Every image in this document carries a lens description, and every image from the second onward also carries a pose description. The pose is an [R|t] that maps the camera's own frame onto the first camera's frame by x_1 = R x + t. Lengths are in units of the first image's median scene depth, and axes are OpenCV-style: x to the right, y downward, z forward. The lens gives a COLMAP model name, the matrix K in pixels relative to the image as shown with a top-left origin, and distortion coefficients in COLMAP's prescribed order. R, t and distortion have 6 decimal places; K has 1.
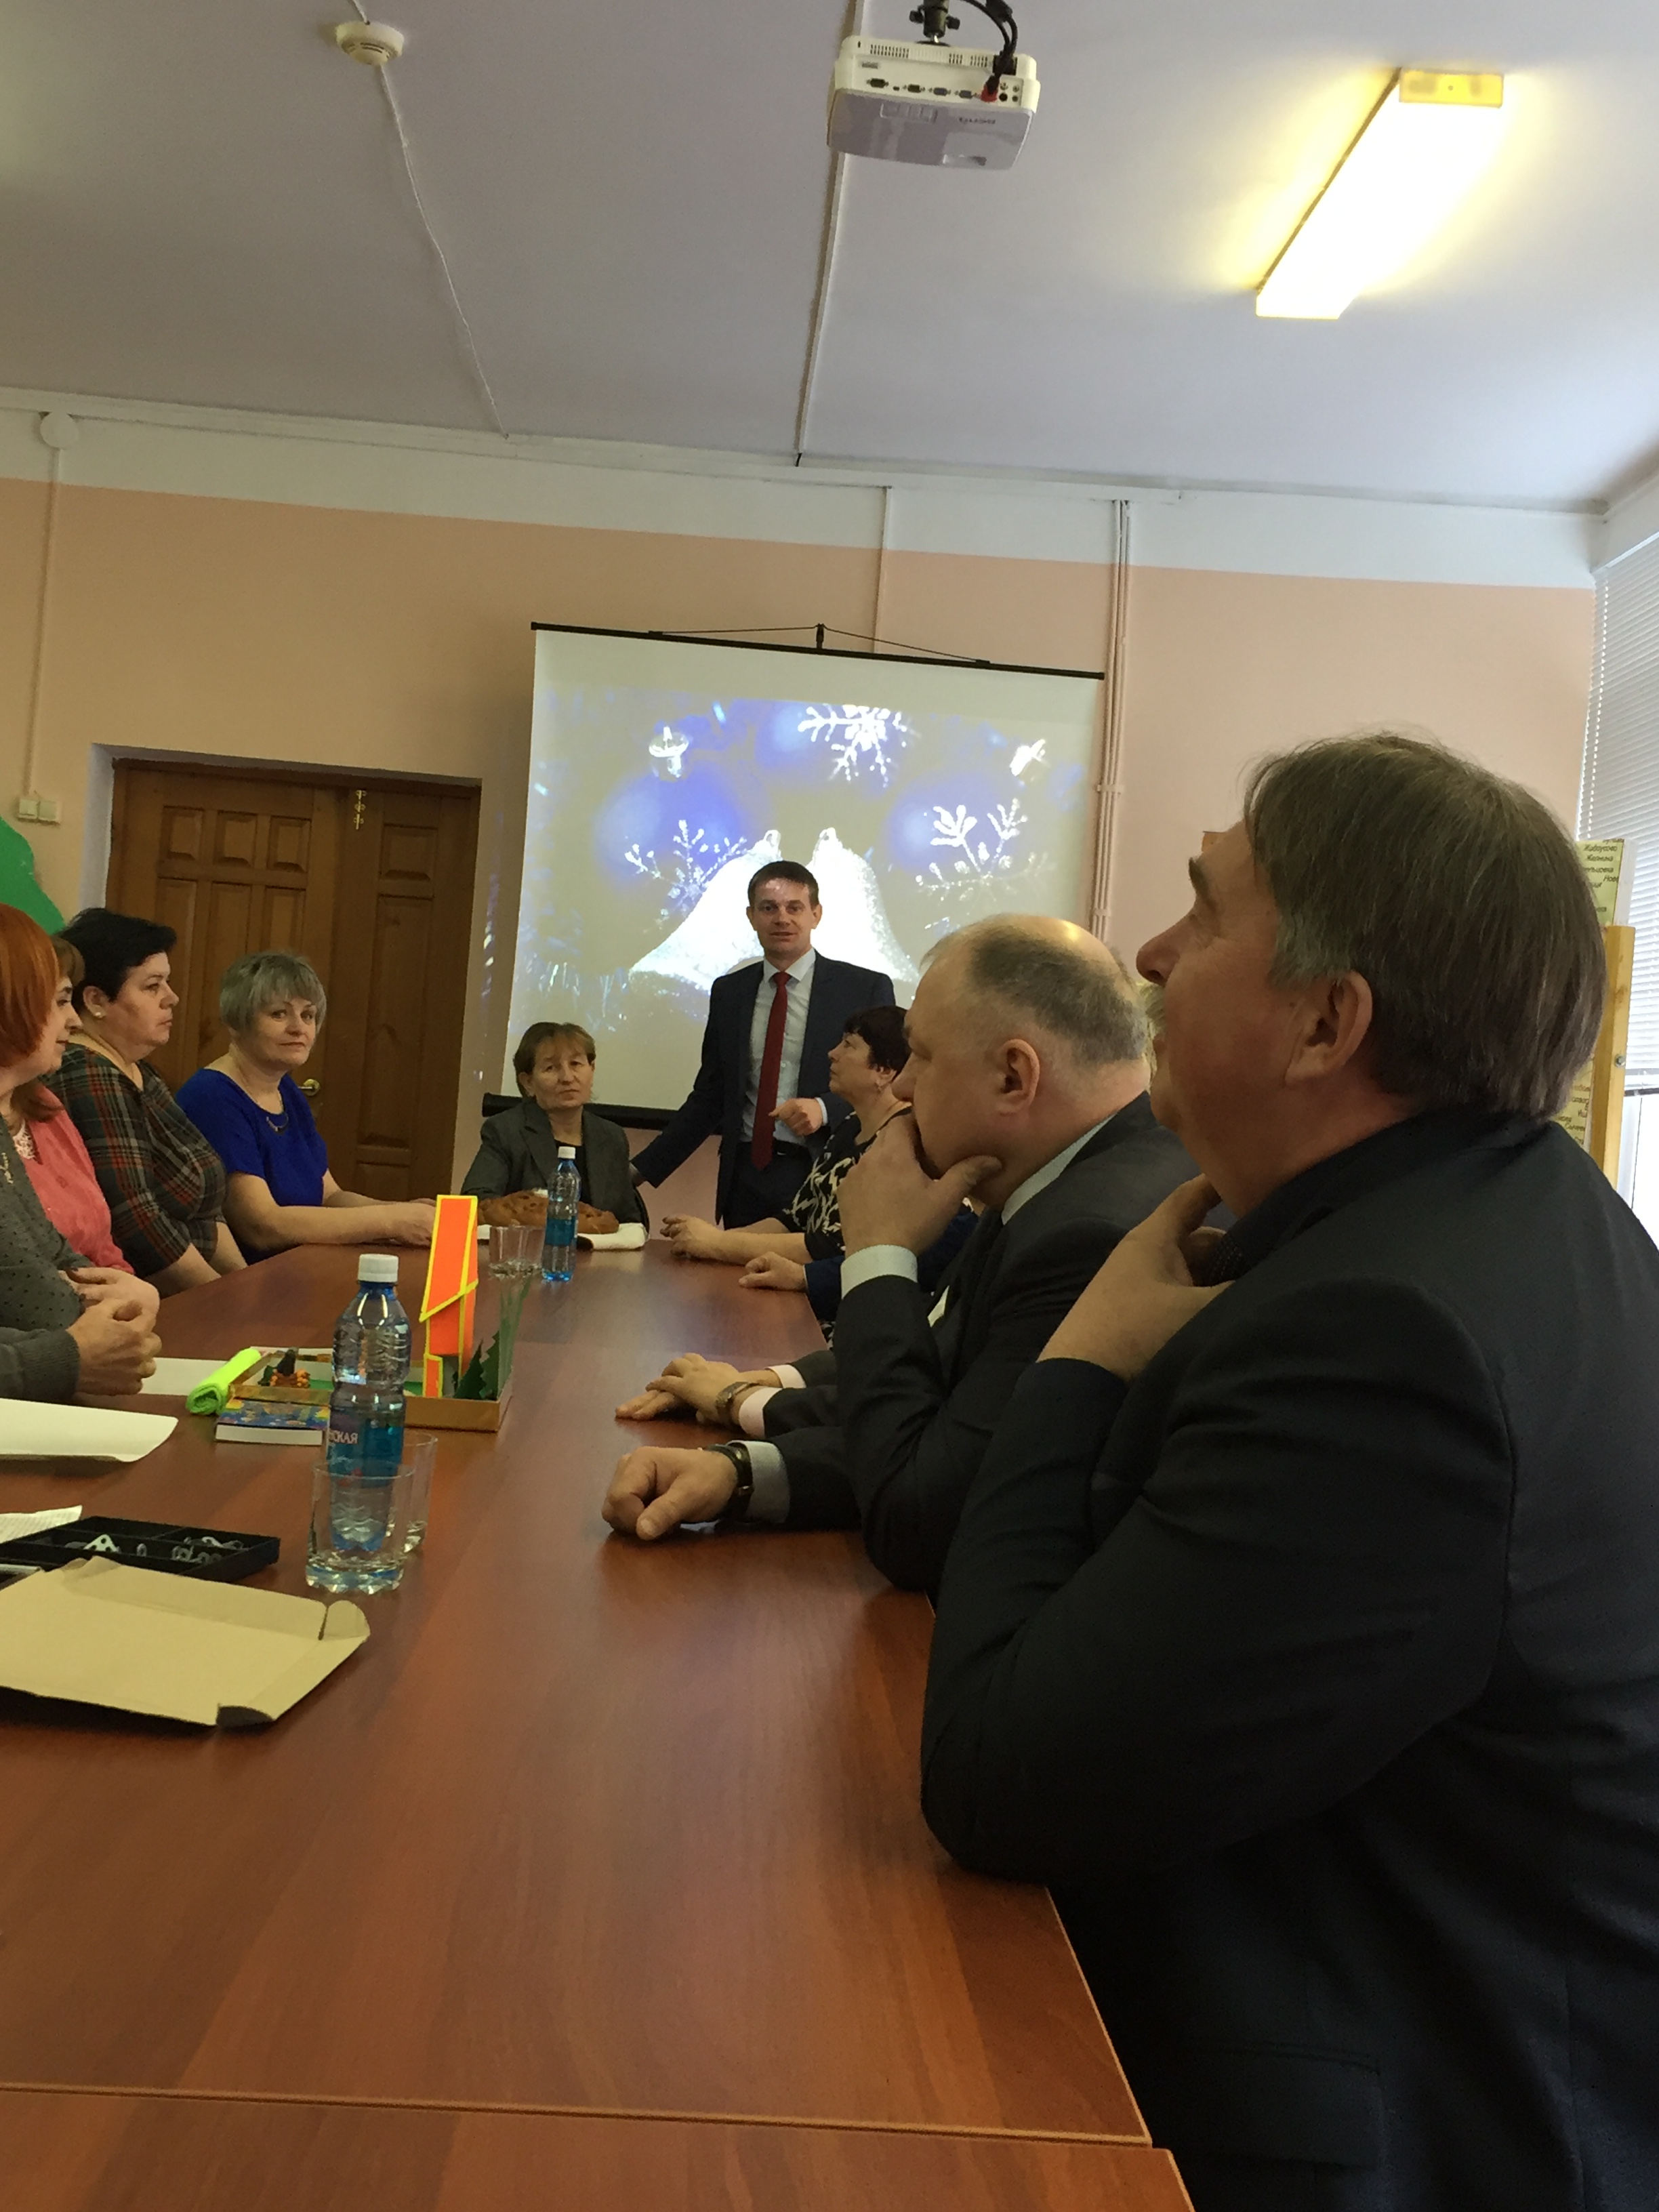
lens RADIAL K [[2482.3, 0, 829.5], [0, 2482.3, 1106.0], [0, 0, 1]] dist [0.011000, 0.127441]
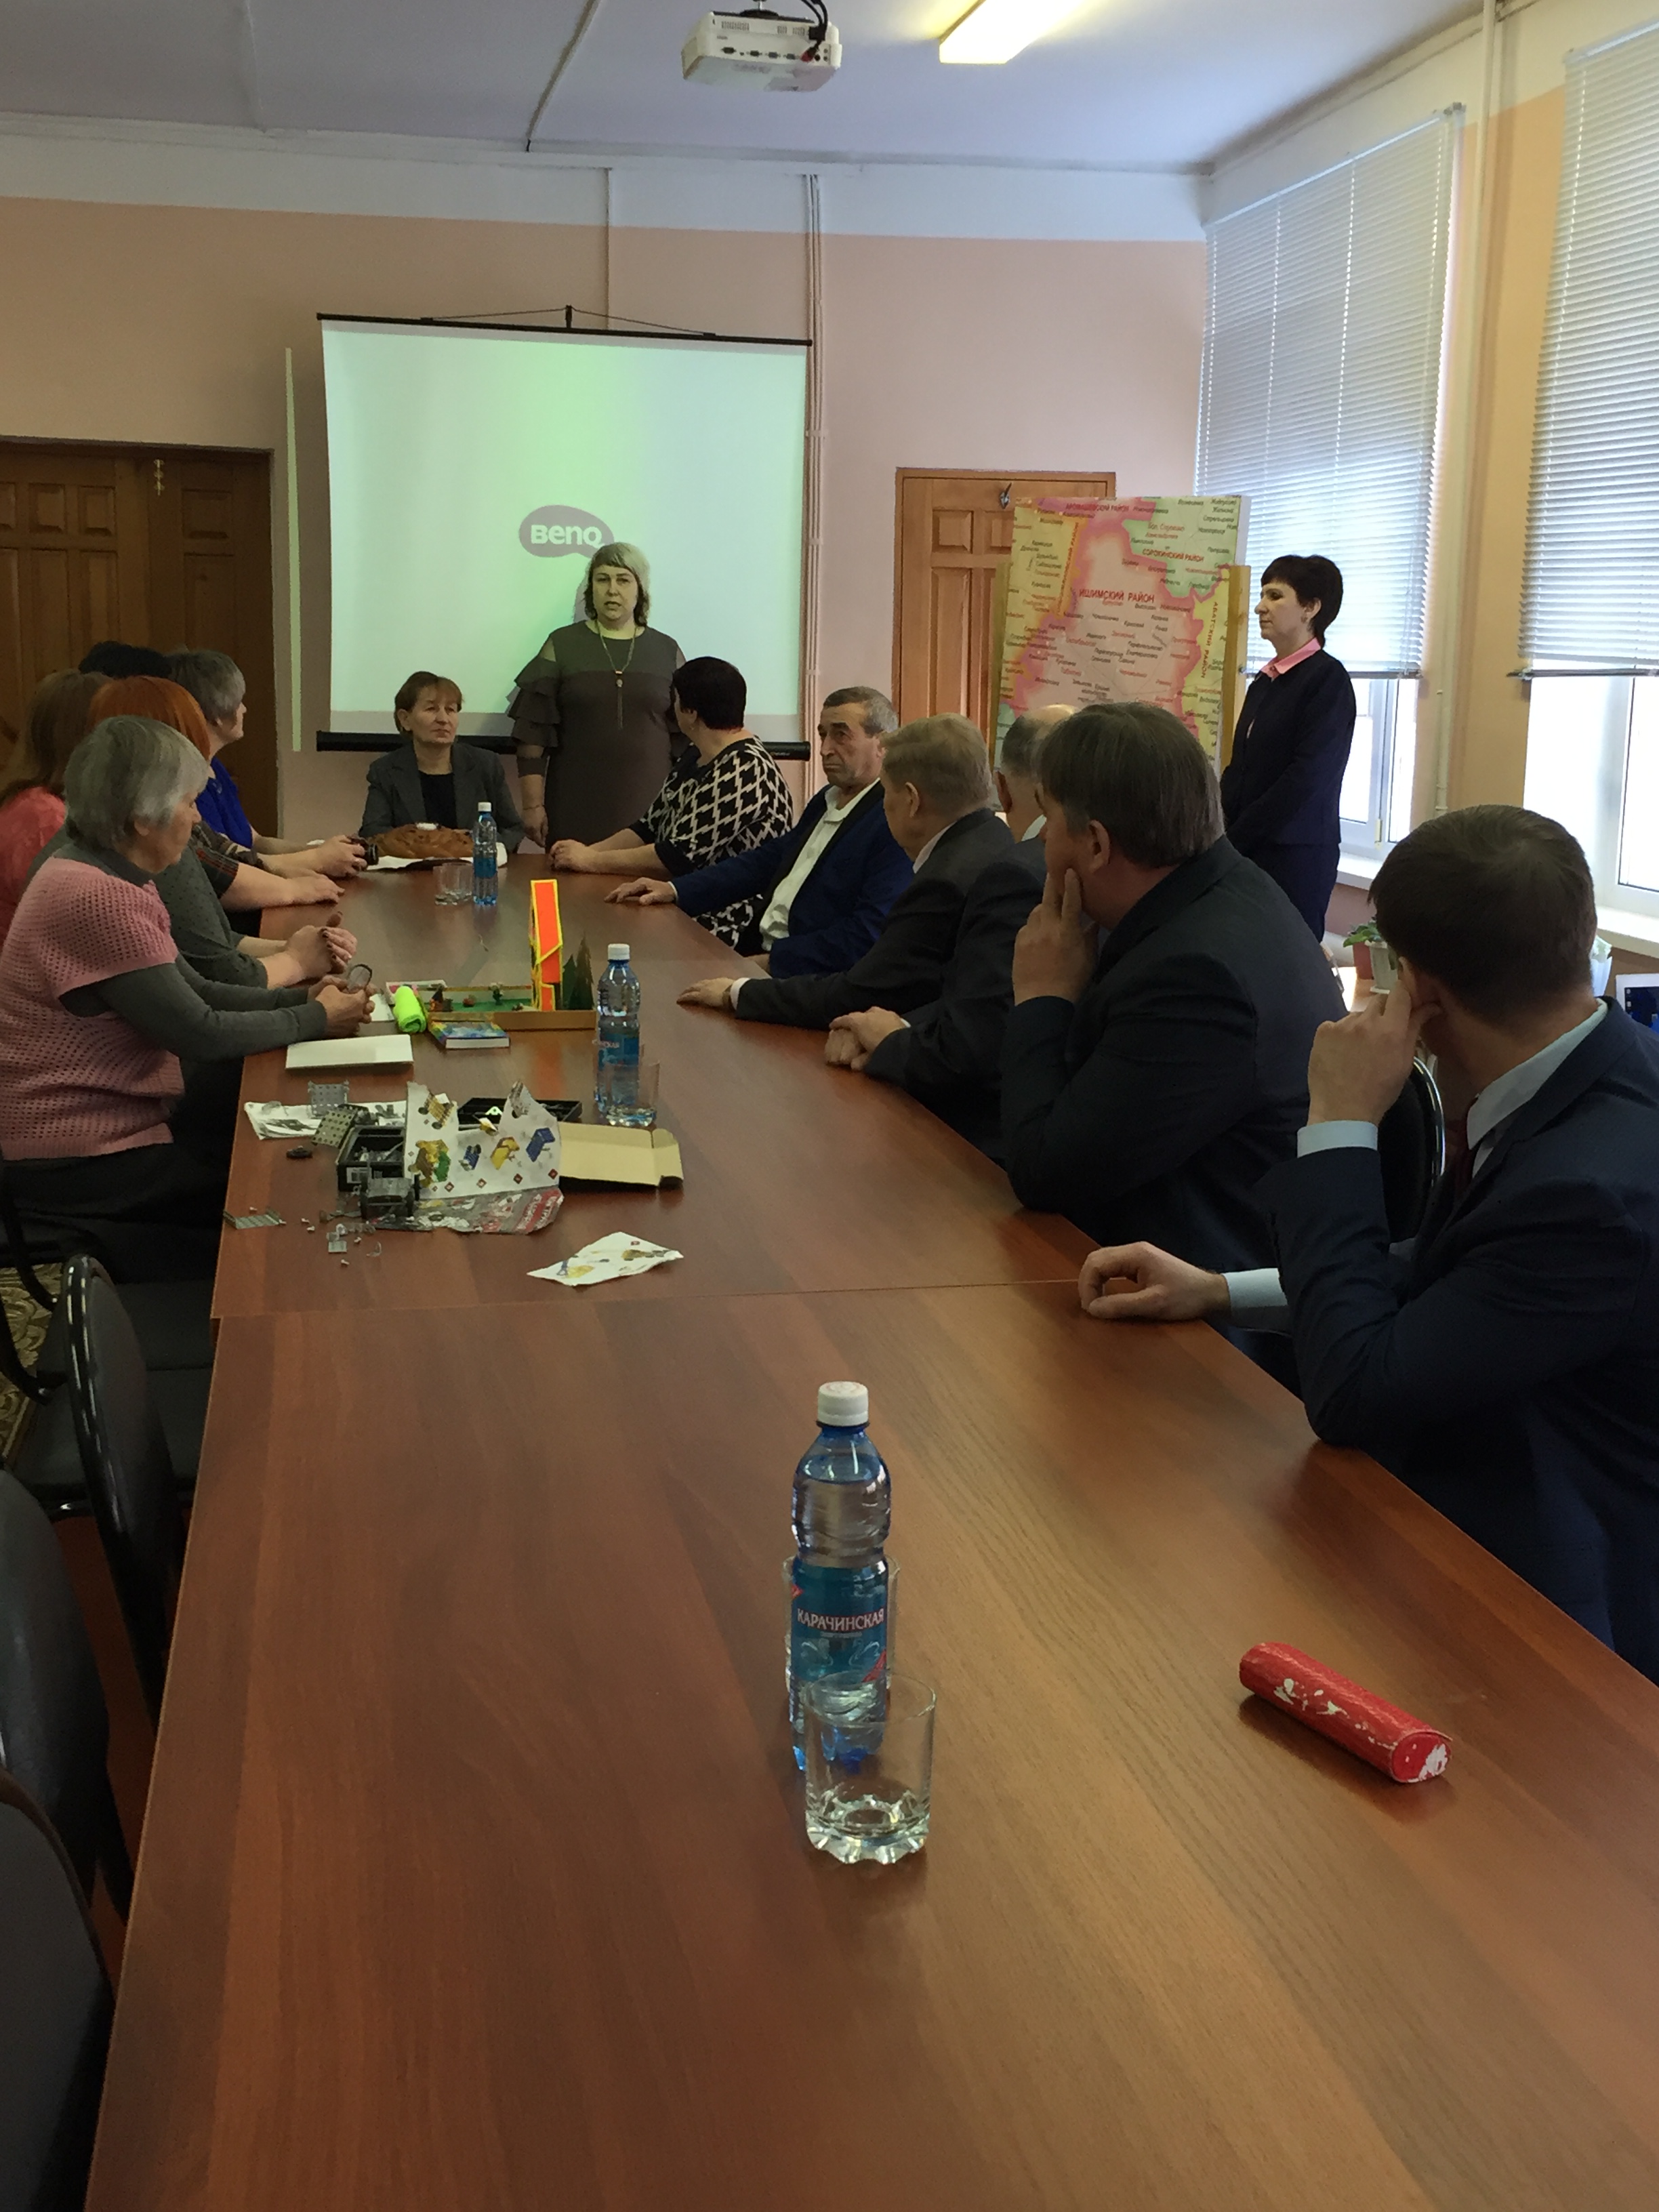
lens RADIAL K [[2482.3, 0, 829.5], [0, 2482.3, 1106.0], [0, 0, 1]] dist [0.011000, 0.127441]
pose [[0.986142, -0.084605, 0.142710, -0.077452], [0.055955, 0.979409, 0.193979, -0.043687], [-0.156183, -0.183306, 0.970570, -0.210911]]
